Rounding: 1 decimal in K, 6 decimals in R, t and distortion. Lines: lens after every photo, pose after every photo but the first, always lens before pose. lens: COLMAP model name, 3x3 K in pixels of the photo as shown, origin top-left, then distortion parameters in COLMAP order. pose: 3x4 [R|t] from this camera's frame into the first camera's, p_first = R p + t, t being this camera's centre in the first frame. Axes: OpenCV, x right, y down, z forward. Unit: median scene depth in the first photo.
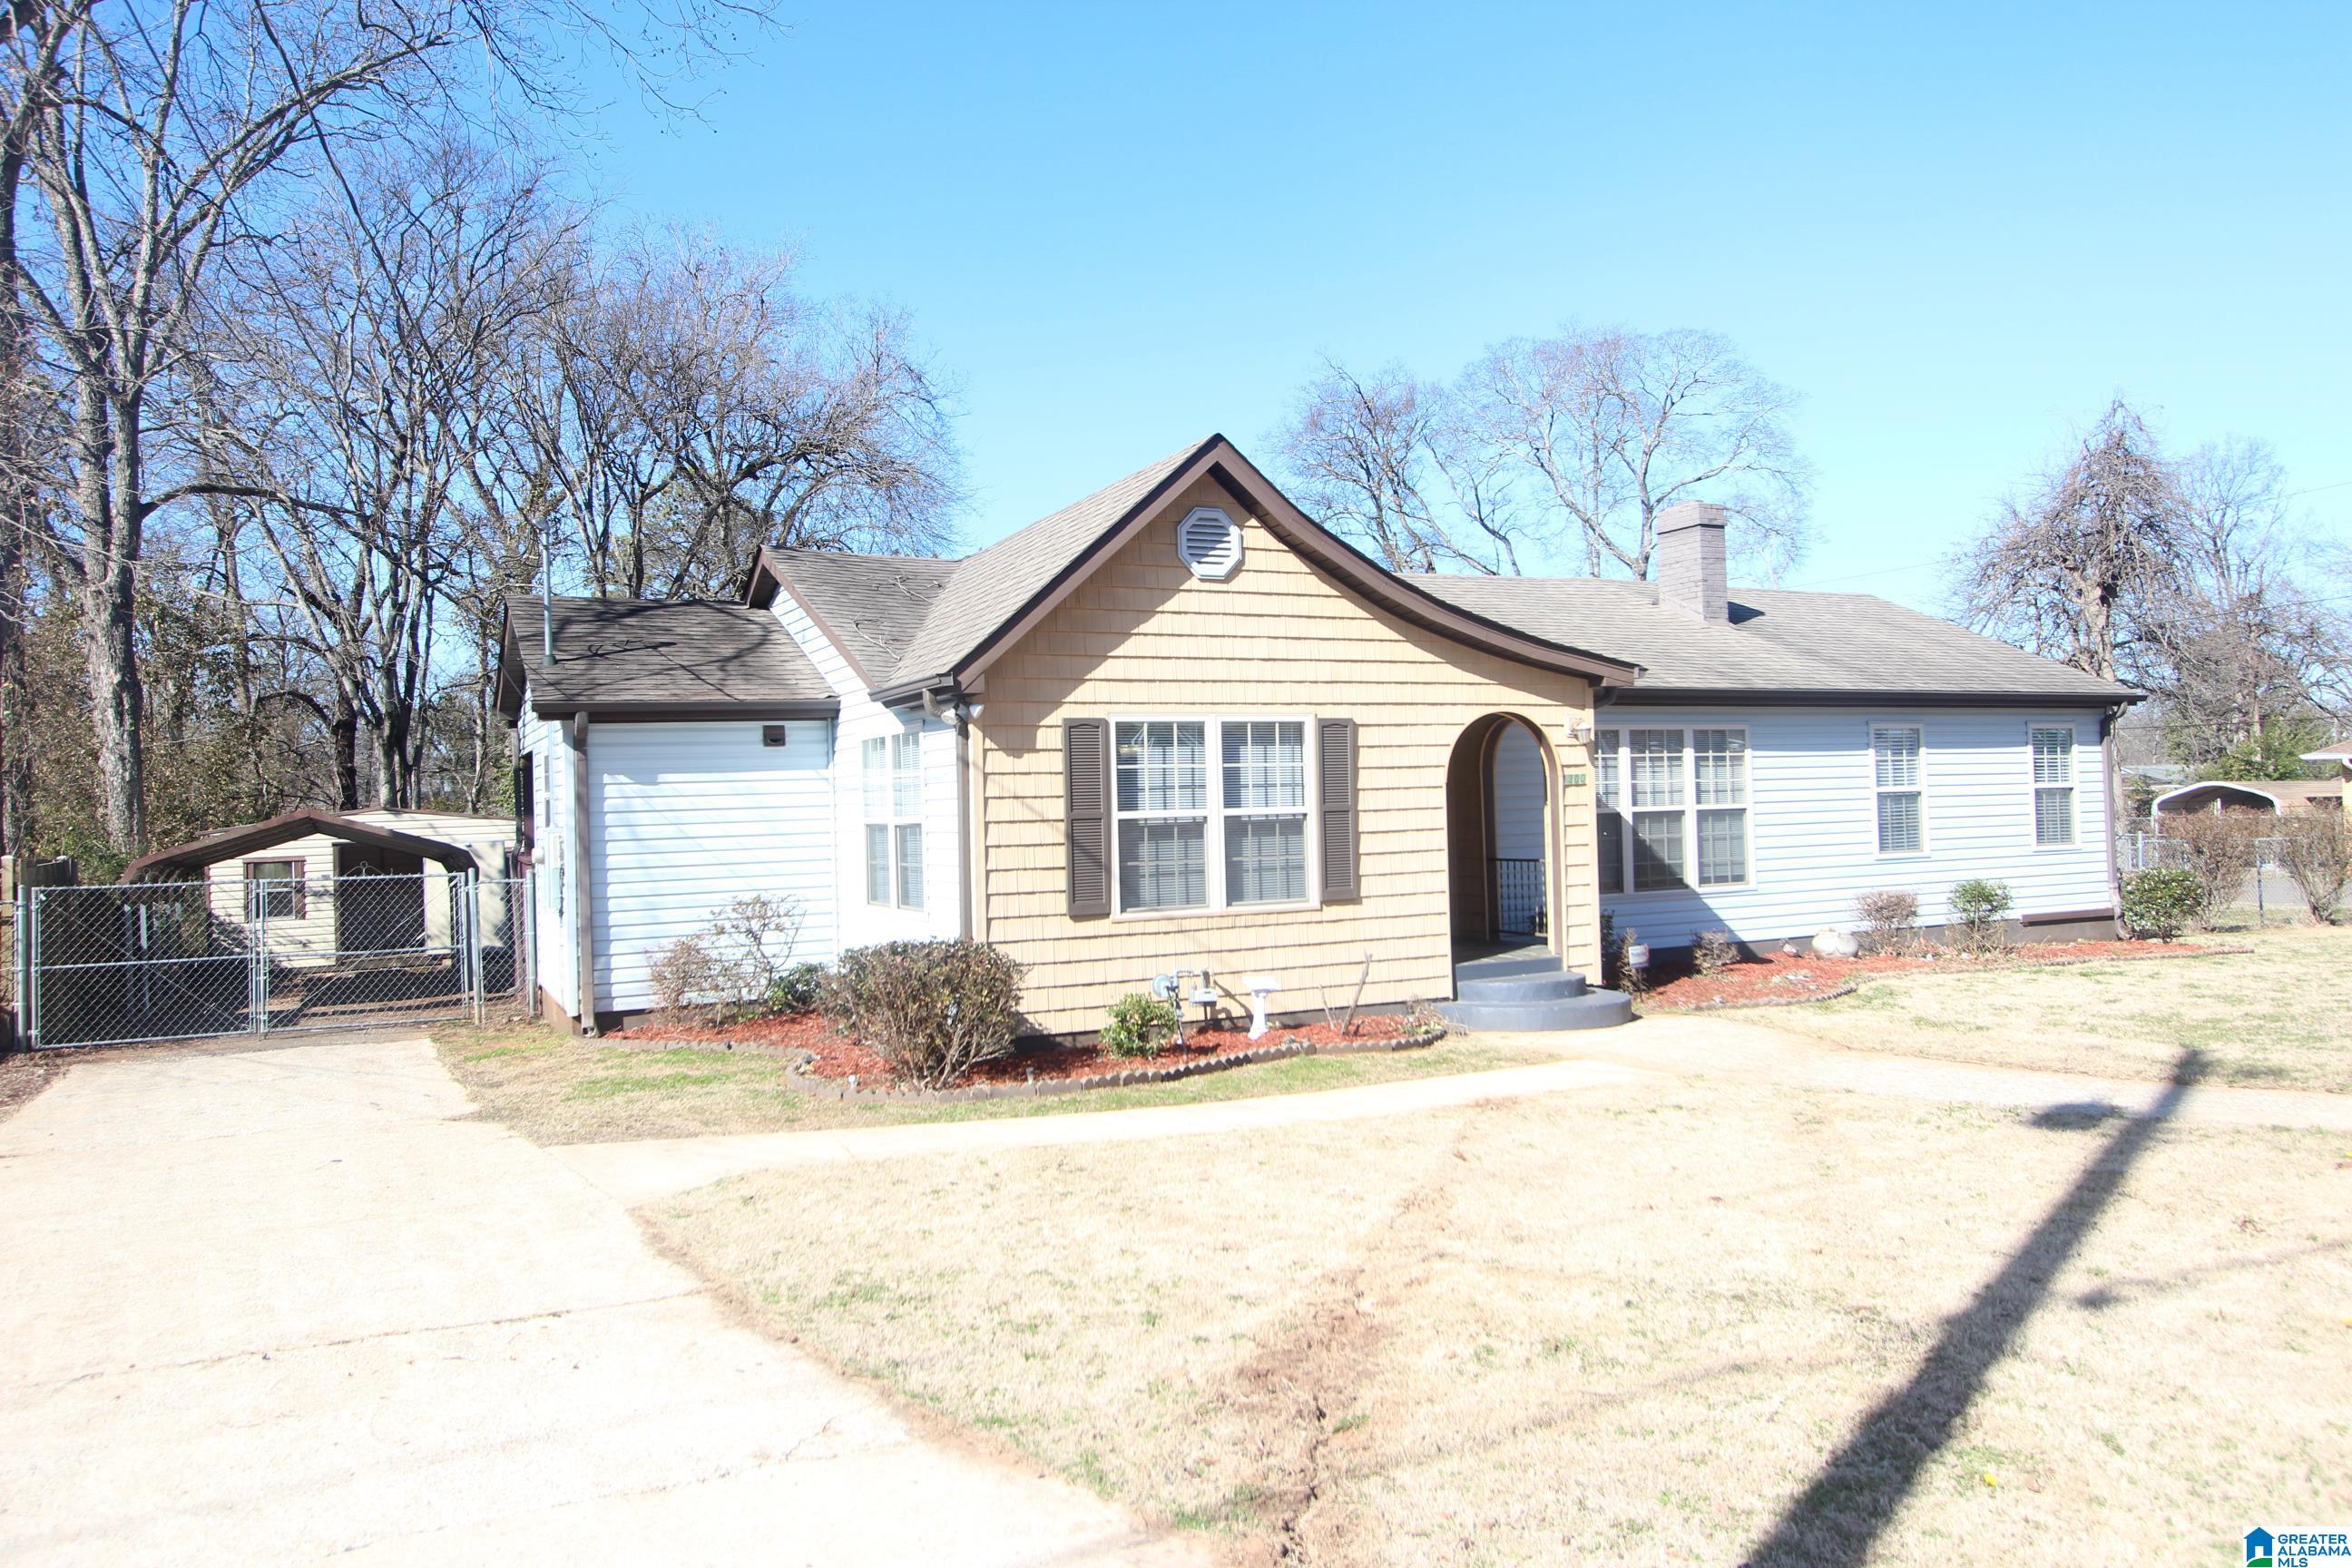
lens RADIAL K [[1603.0, 0, 1180.8], [0, 1603.0, 779.3], [0, 0, 1]] dist [-0.002923, 0.001956]
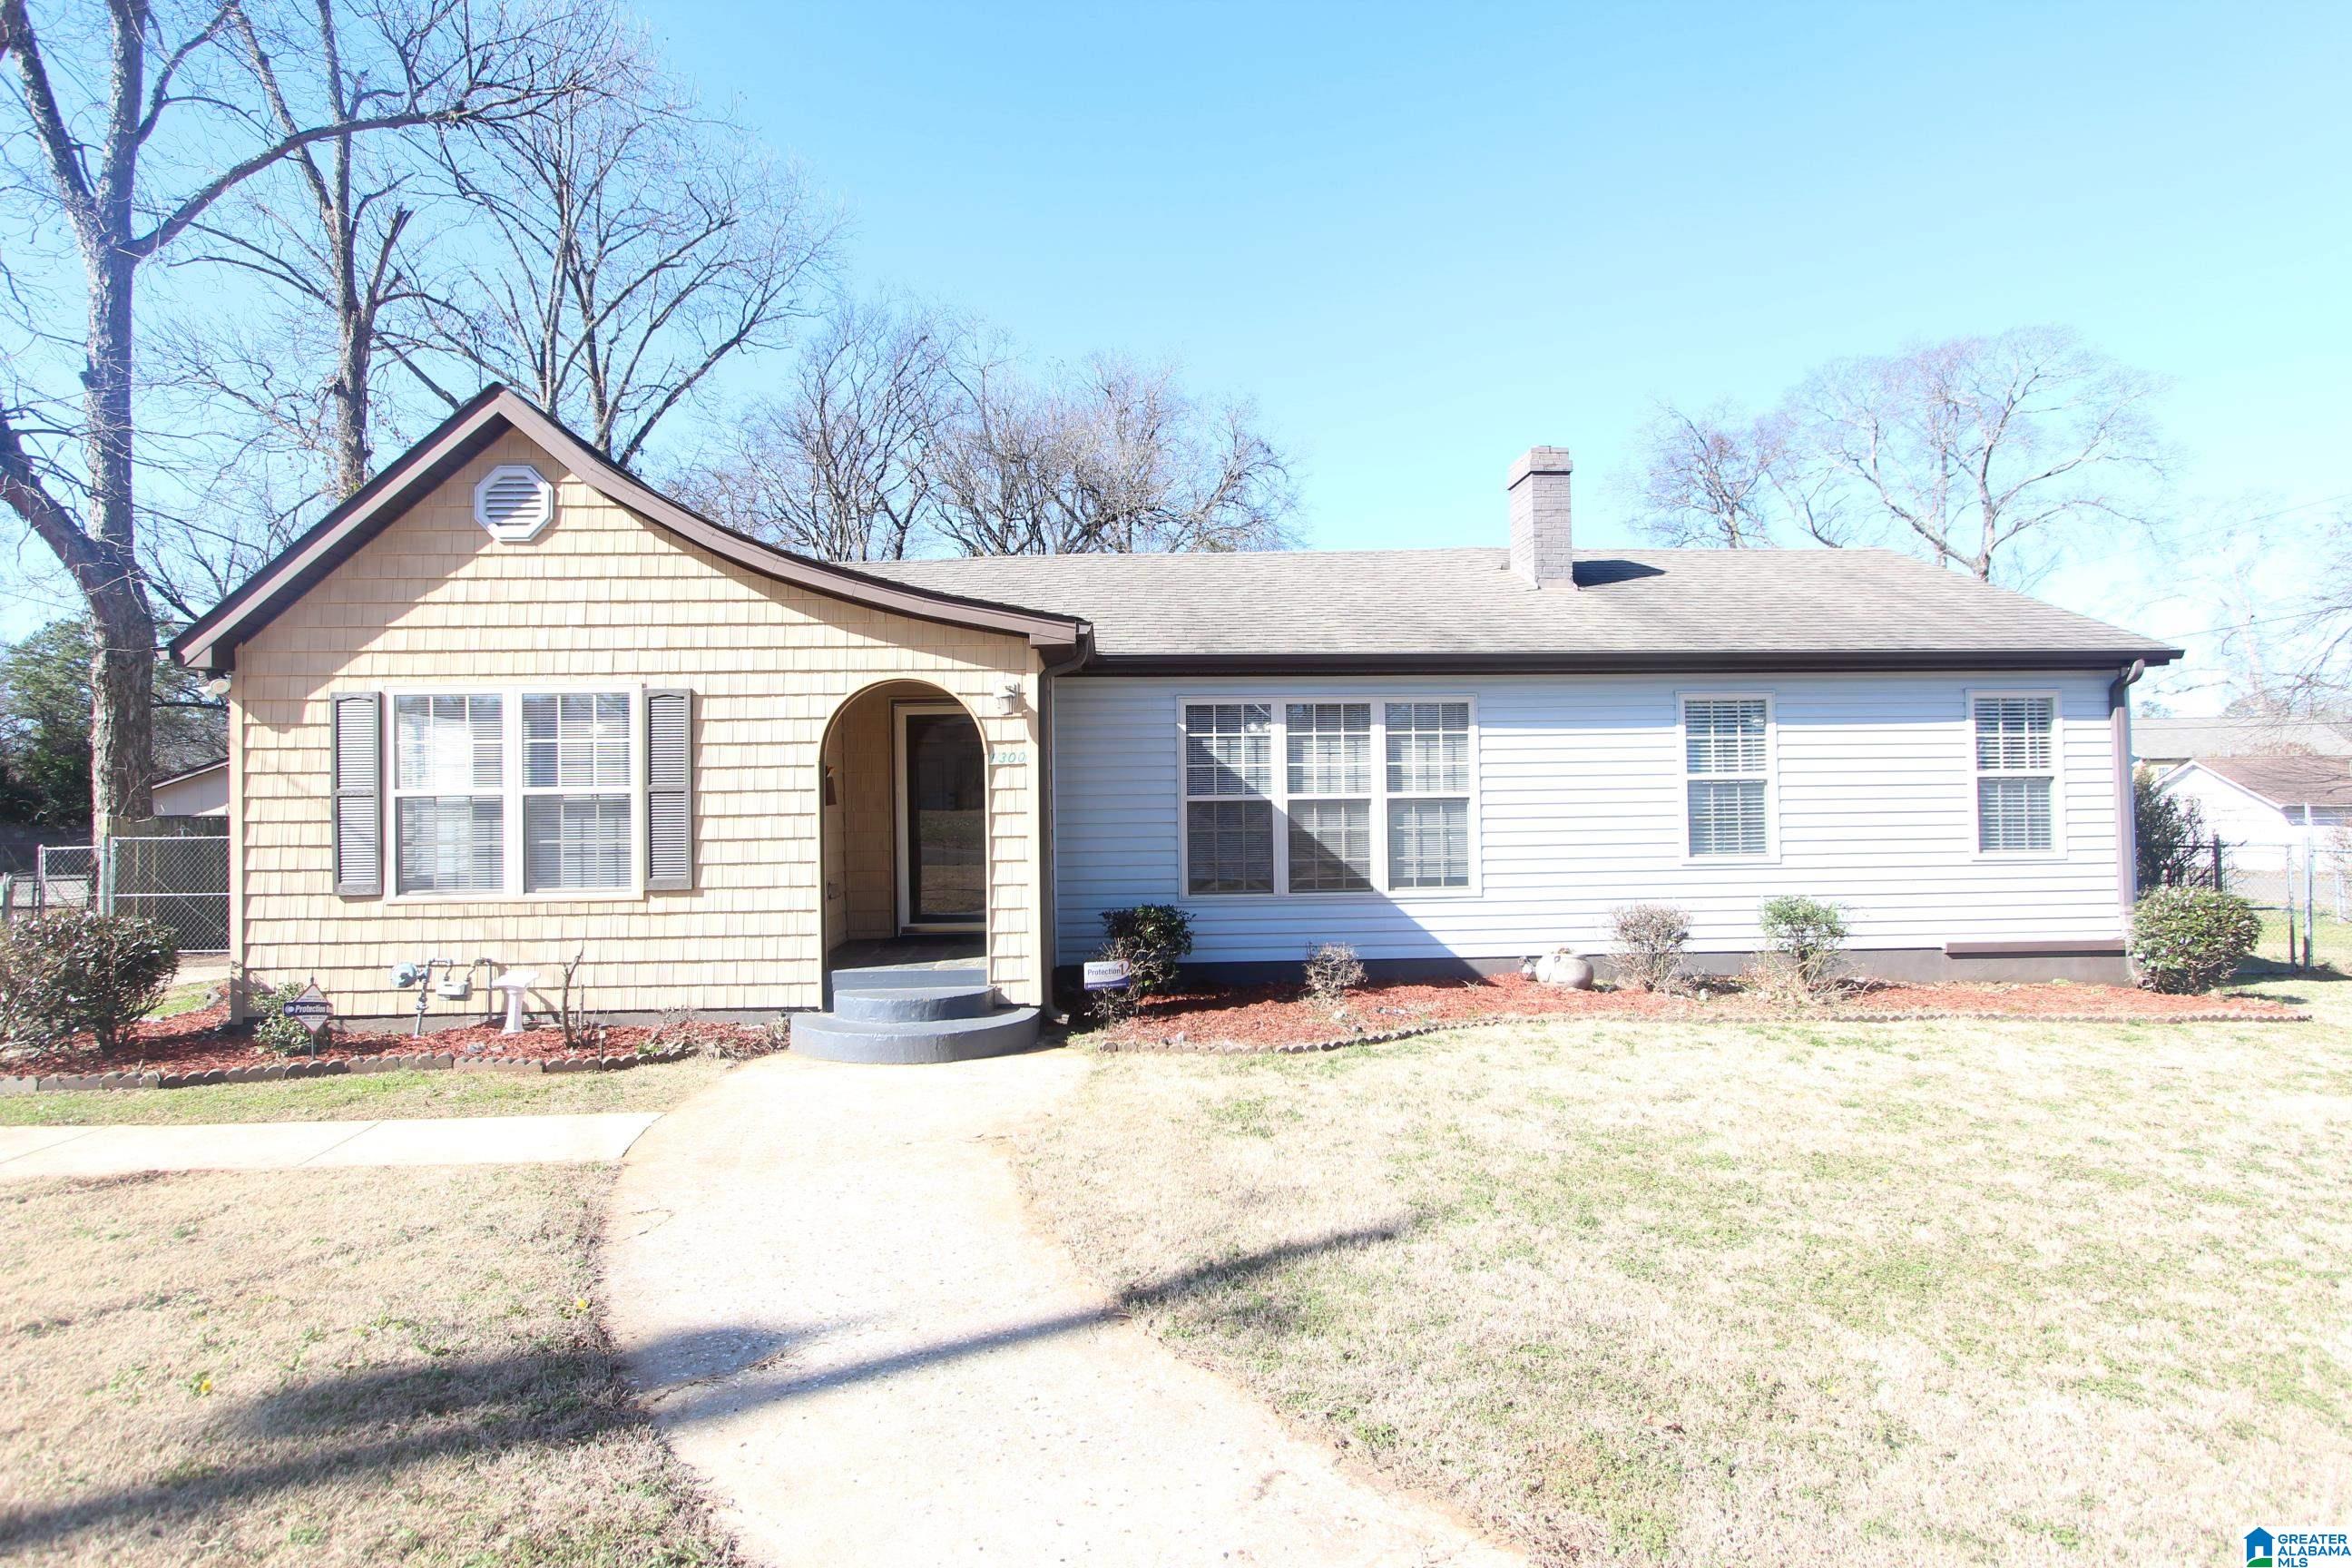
lens RADIAL K [[1194.1, 0, 1174.7], [0, 1194.1, 784.9], [0, 0, 1]] dist [-0.015491, 0.000568]
pose [[0.913700, 0.007277, -0.406325, 0.506480], [-0.003932, 0.999951, 0.009068, 0.007022], [0.406371, -0.006688, 0.913684, 0.406876]]
